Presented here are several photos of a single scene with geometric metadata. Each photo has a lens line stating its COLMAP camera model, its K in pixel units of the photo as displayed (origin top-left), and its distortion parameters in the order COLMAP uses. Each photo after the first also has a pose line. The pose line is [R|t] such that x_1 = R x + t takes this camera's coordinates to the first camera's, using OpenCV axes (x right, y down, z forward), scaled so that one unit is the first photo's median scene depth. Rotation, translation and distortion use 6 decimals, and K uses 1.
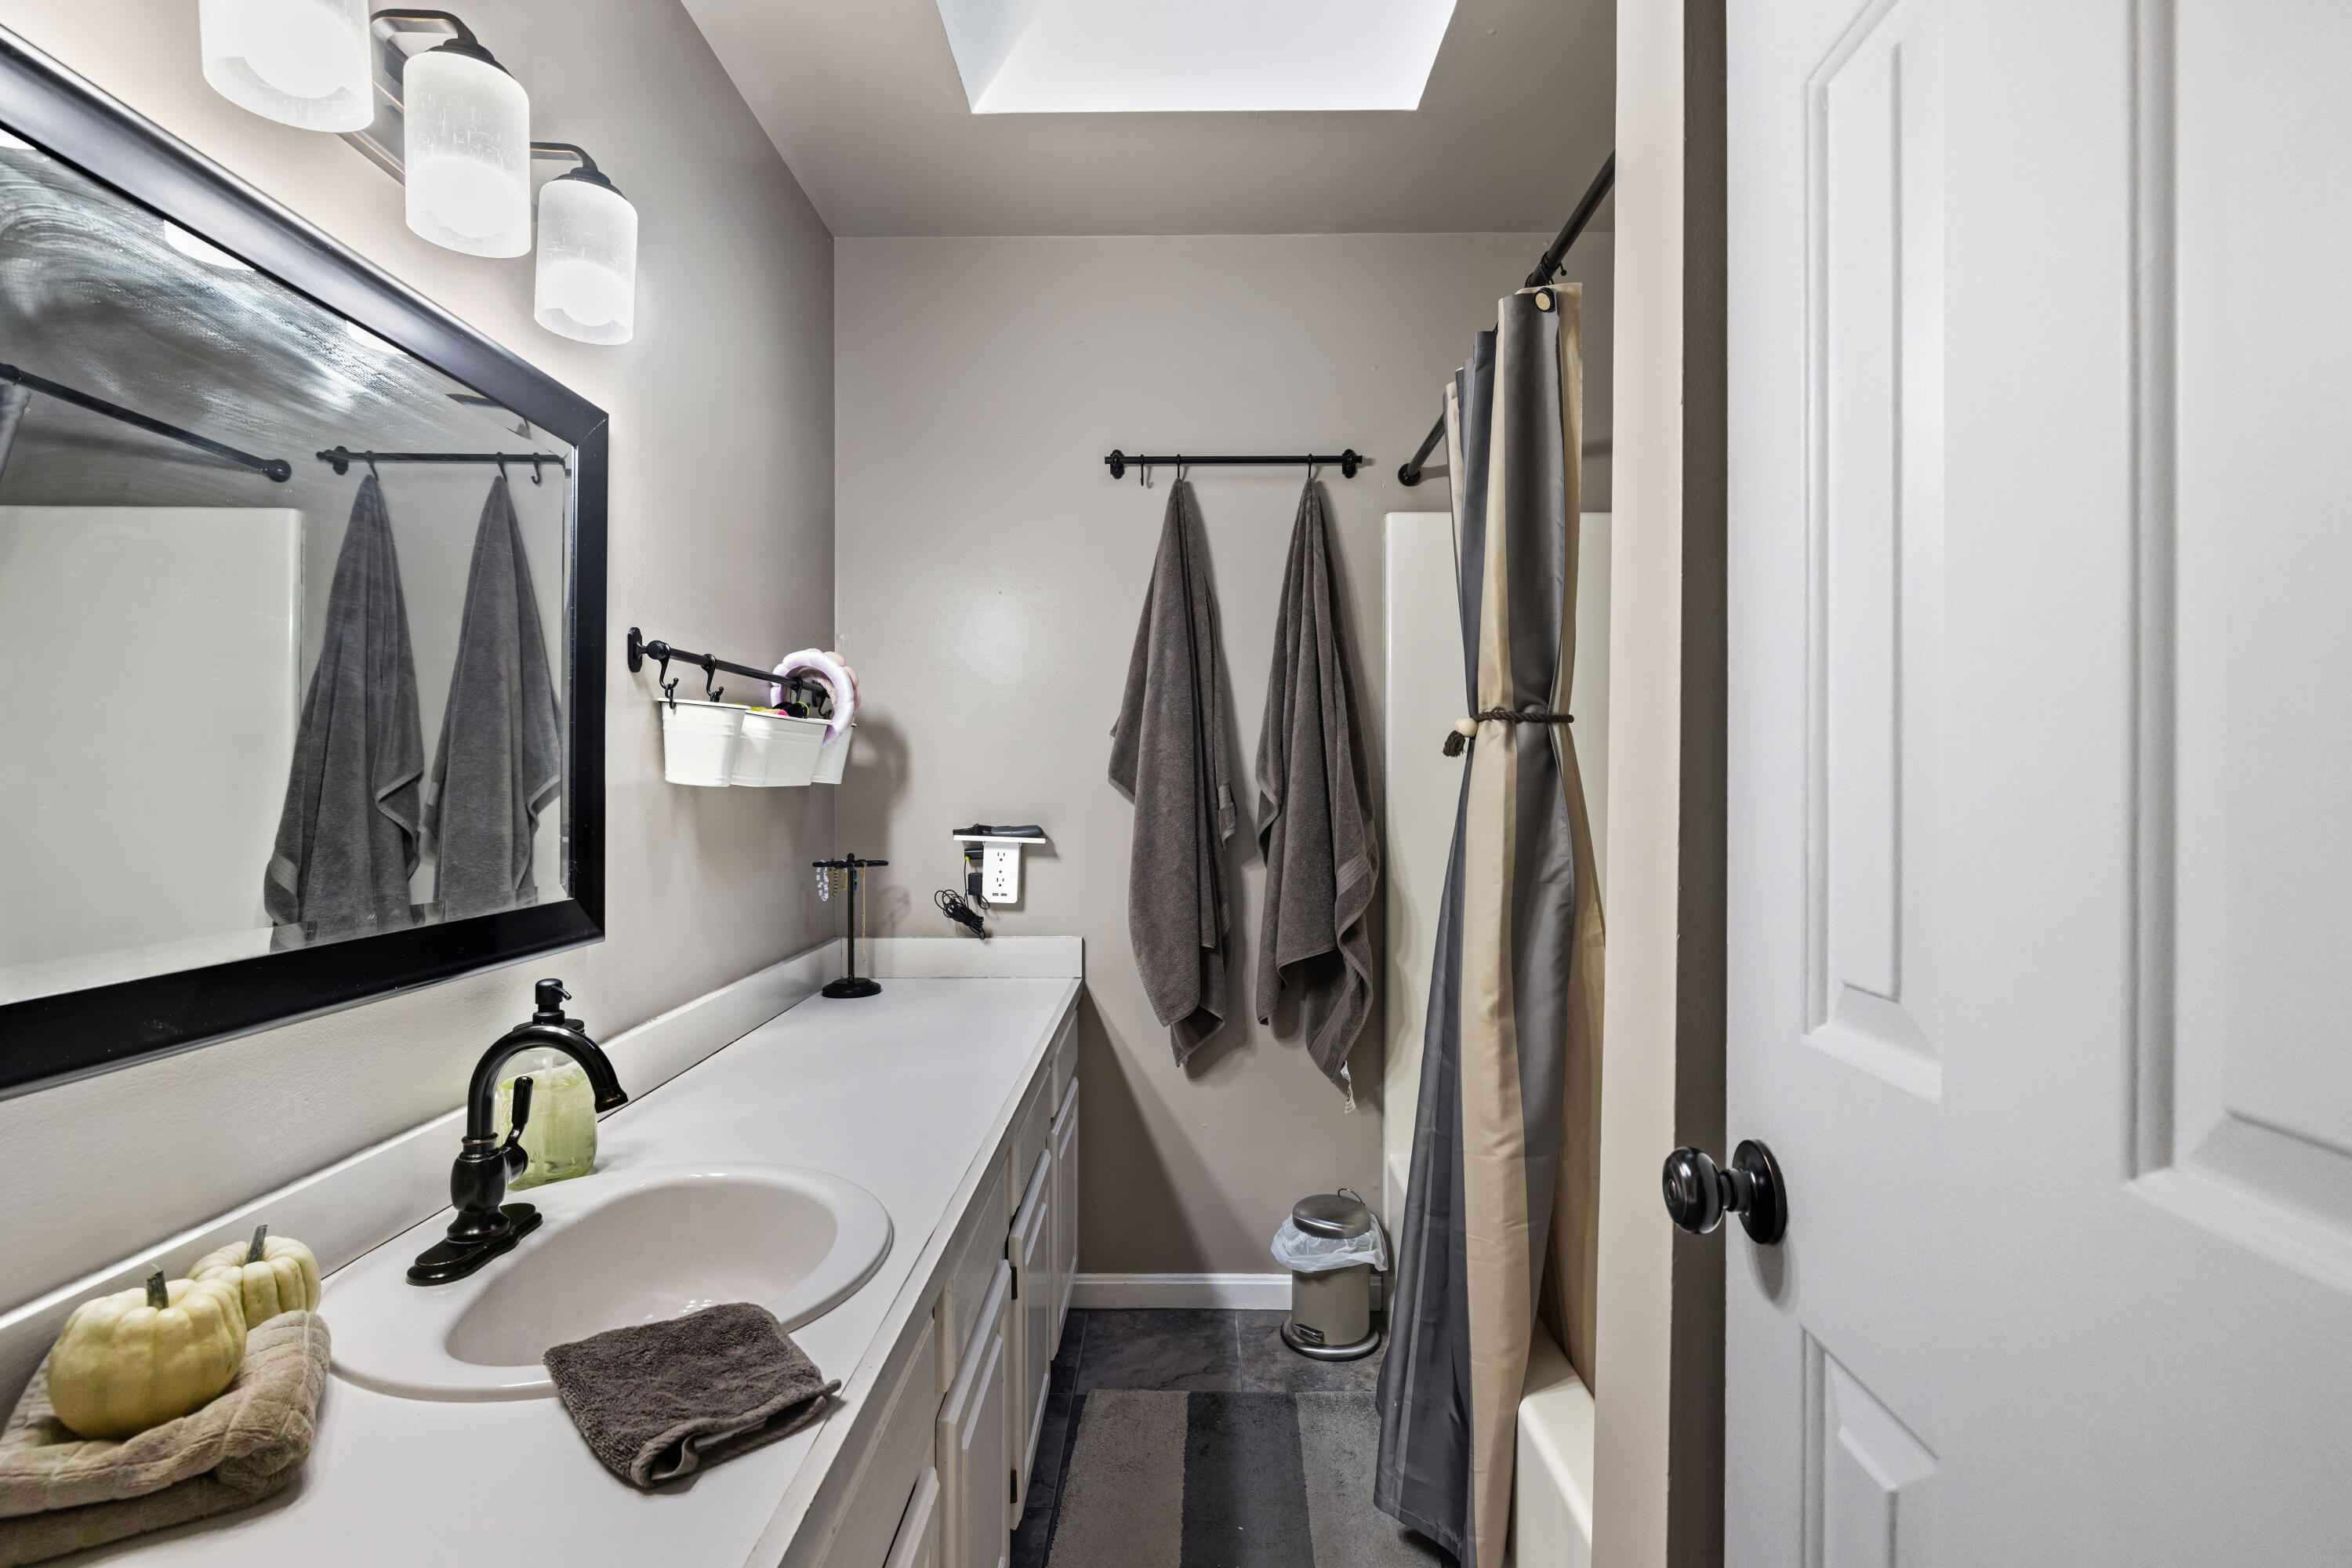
lens RADIAL K [[1148.2, 0, 1167.5], [0, 1148.2, 786.2], [0, 0, 1]] dist [-0.003891, 0.001759]
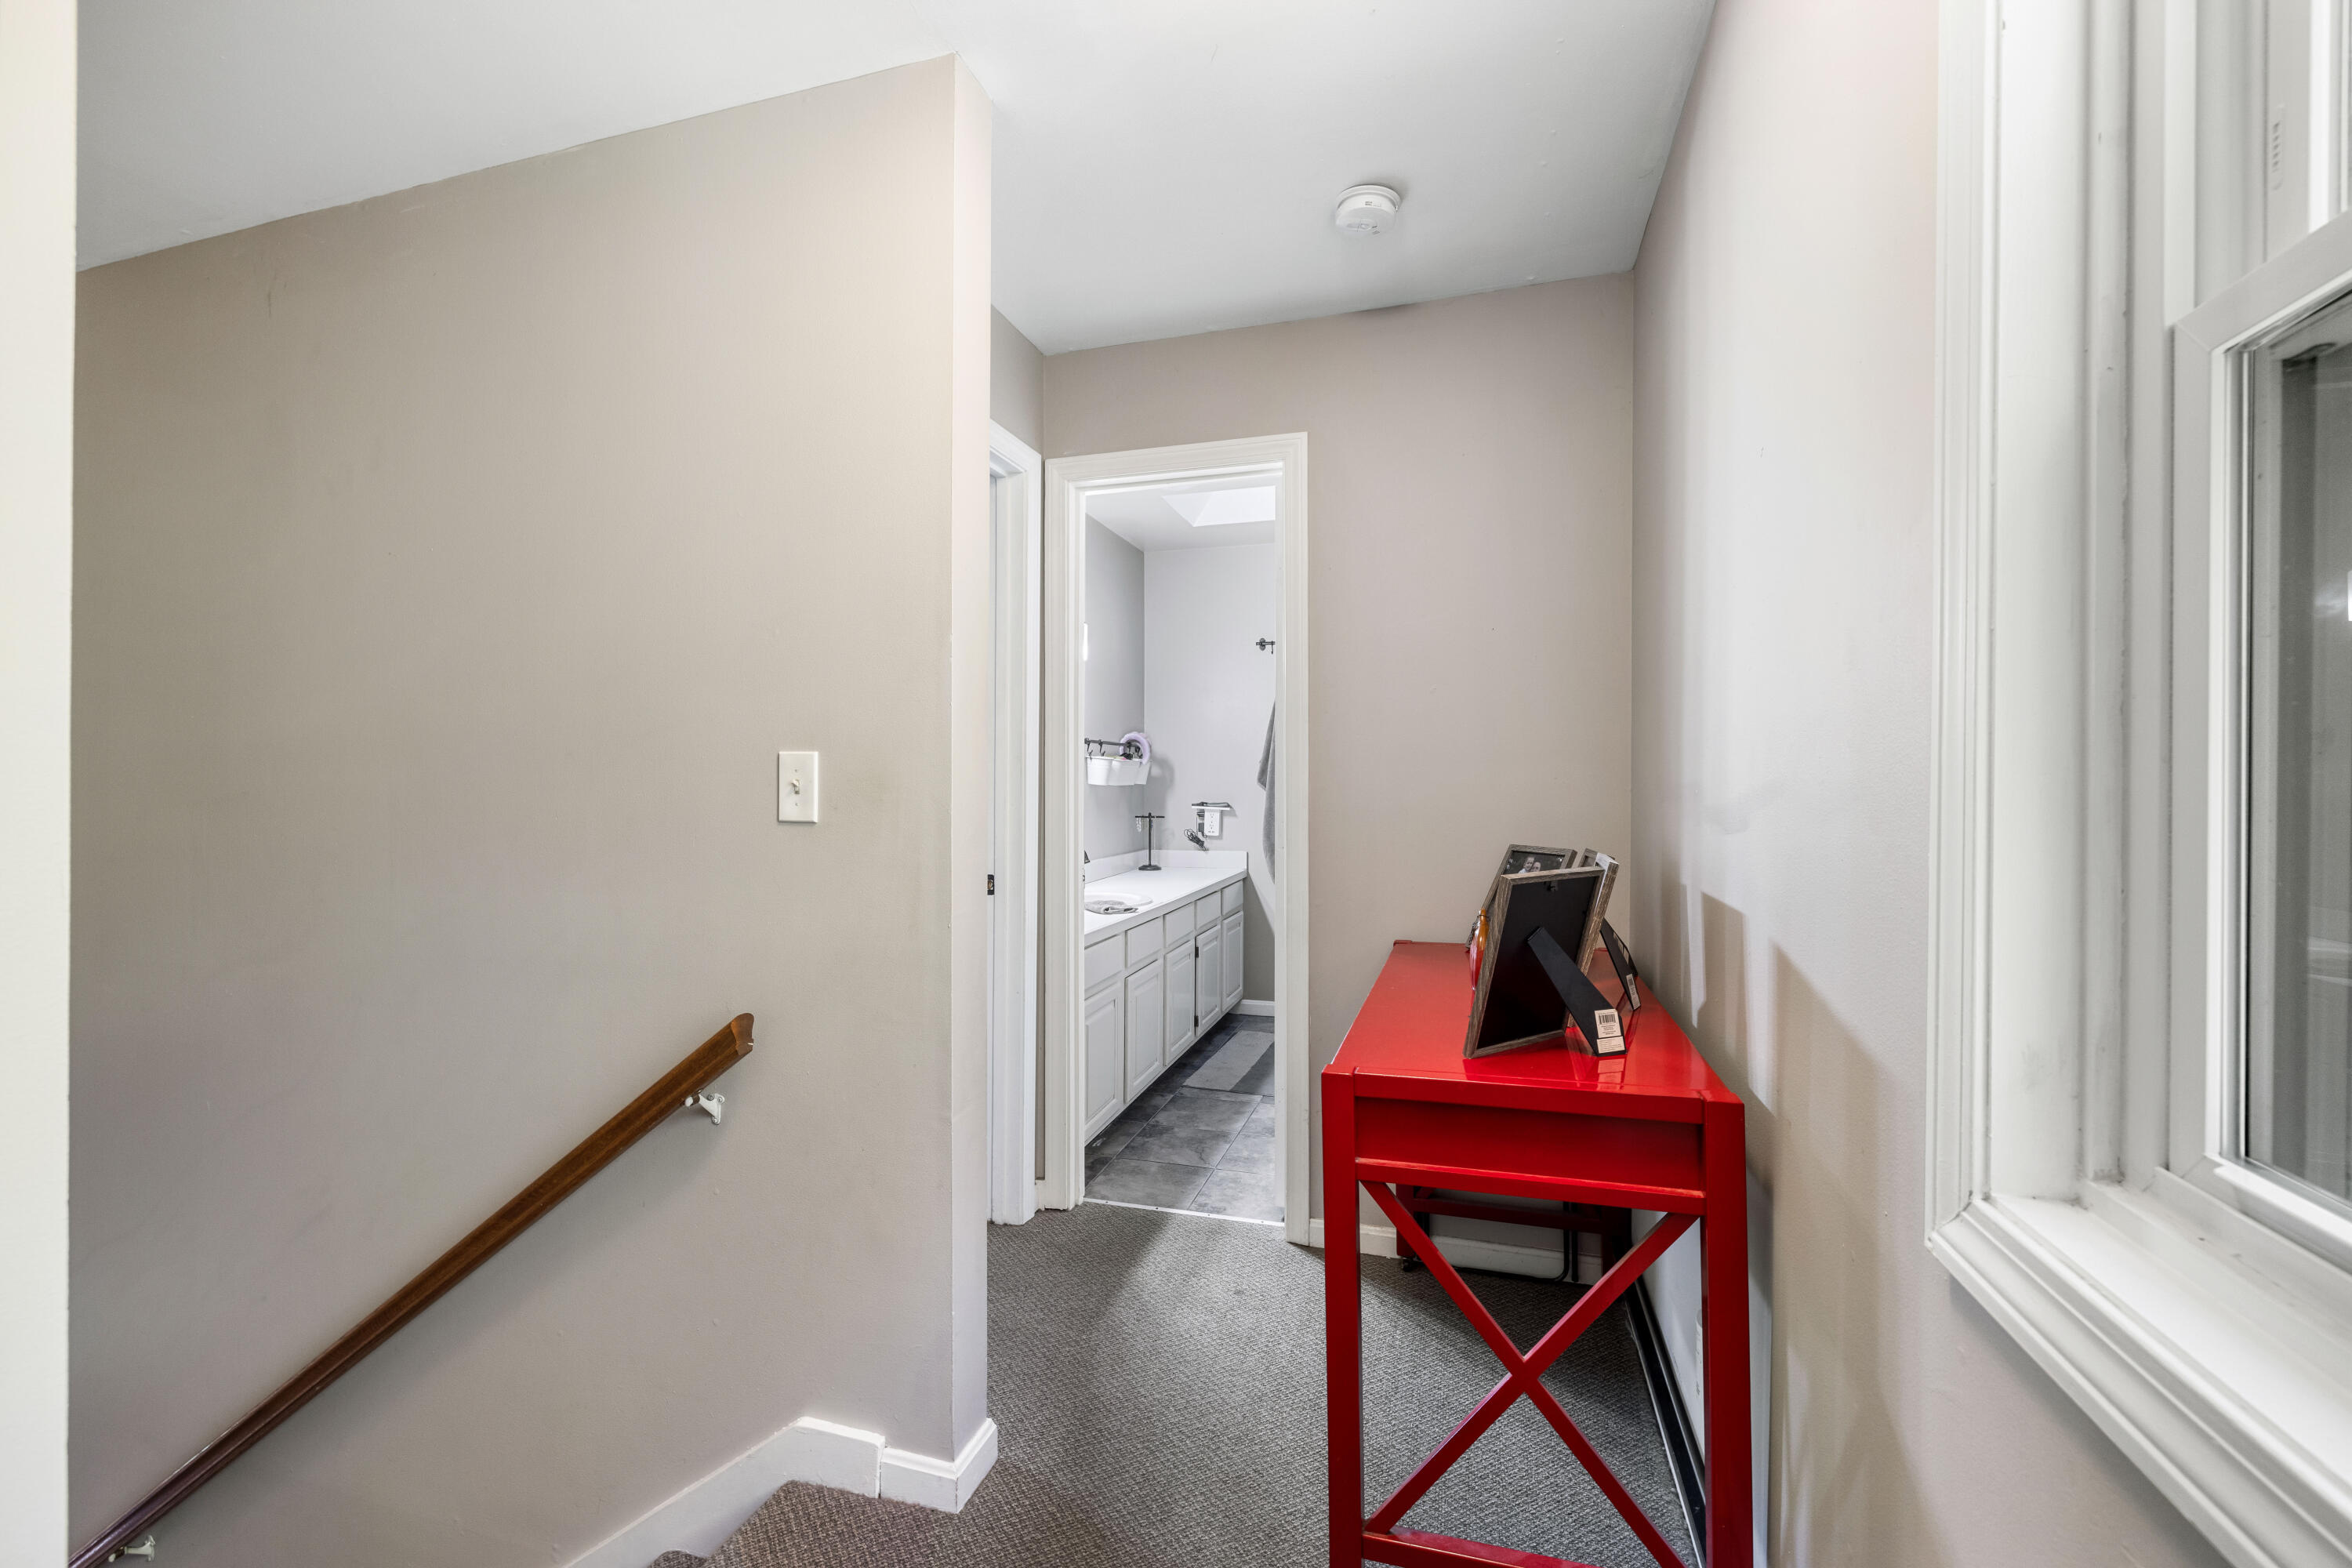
lens RADIAL K [[986.1, 0, 1172.1], [0, 986.1, 787.4], [0, 0, 1]] dist [-0.001203, -0.000374]
pose [[0.968159, 0.000942, -0.250336, 0.281286], [-0.000454, 0.999998, 0.002005, -0.000073], [0.250337, -0.001828, 0.968157, -0.970717]]
